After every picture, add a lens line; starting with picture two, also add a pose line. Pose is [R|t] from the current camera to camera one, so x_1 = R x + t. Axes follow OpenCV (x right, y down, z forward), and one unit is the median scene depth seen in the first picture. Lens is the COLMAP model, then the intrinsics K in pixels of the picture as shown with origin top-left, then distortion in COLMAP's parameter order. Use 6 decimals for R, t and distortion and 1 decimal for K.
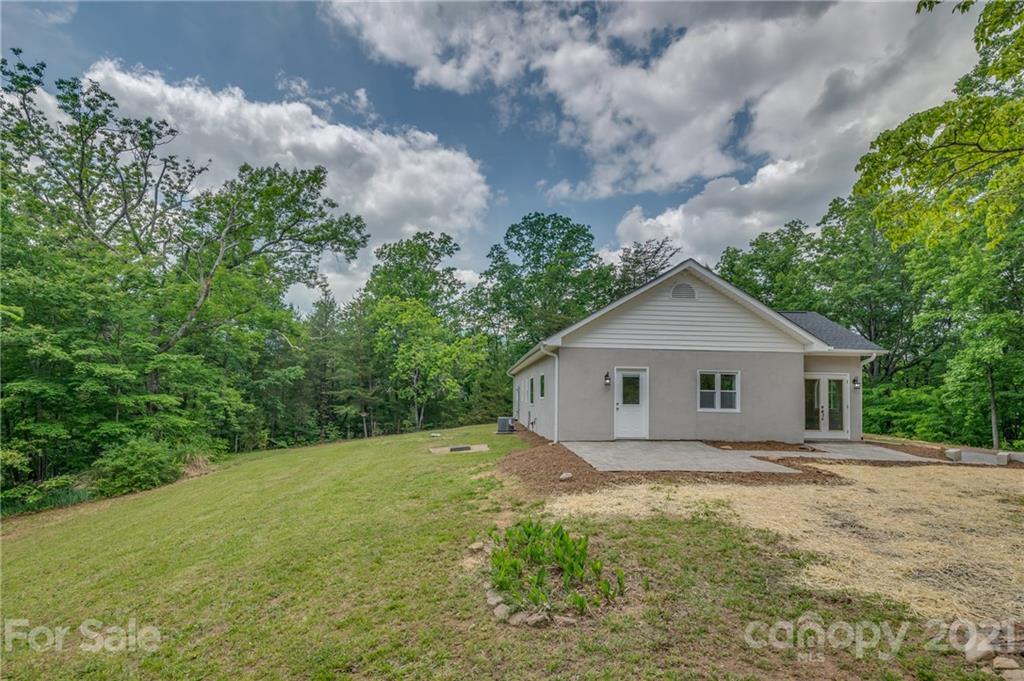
lens RADIAL K [[469.0, 0, 512.0], [0, 469.0, 377.0], [0, 0, 1]] dist [-0.009070, 0.000557]
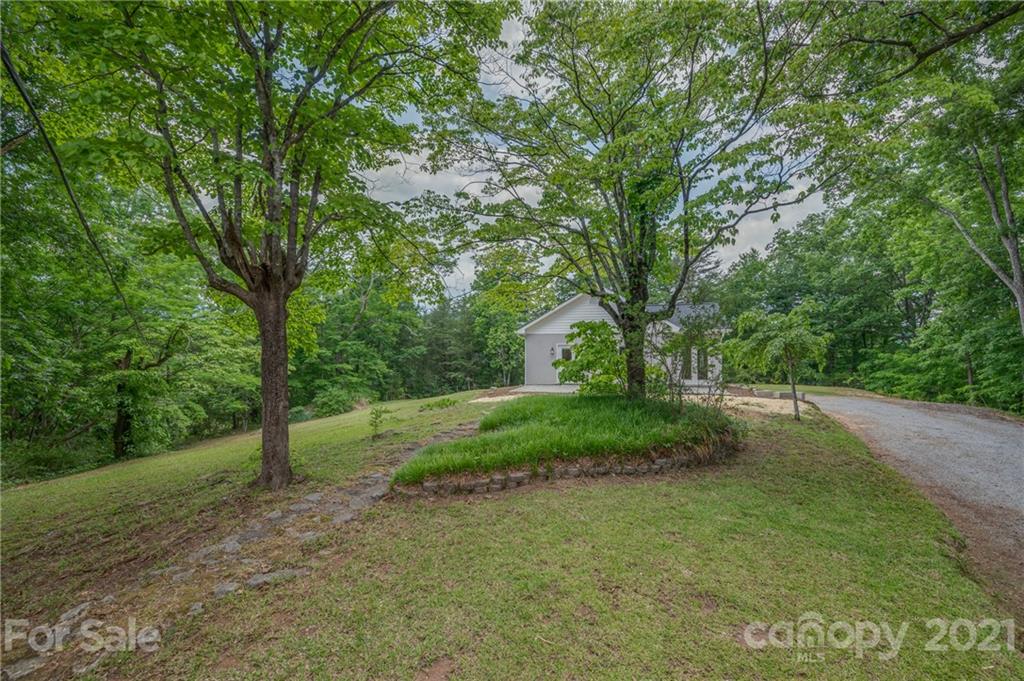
lens RADIAL K [[440.7, 0, 512.7], [0, 440.7, 345.2], [0, 0, 1]] dist [-0.007417, -0.000652]
pose [[0.960954, -0.022720, -0.275773, 0.323717], [0.019553, 0.999708, -0.014228, 0.002687], [0.276016, 0.008281, 0.961117, -0.423550]]
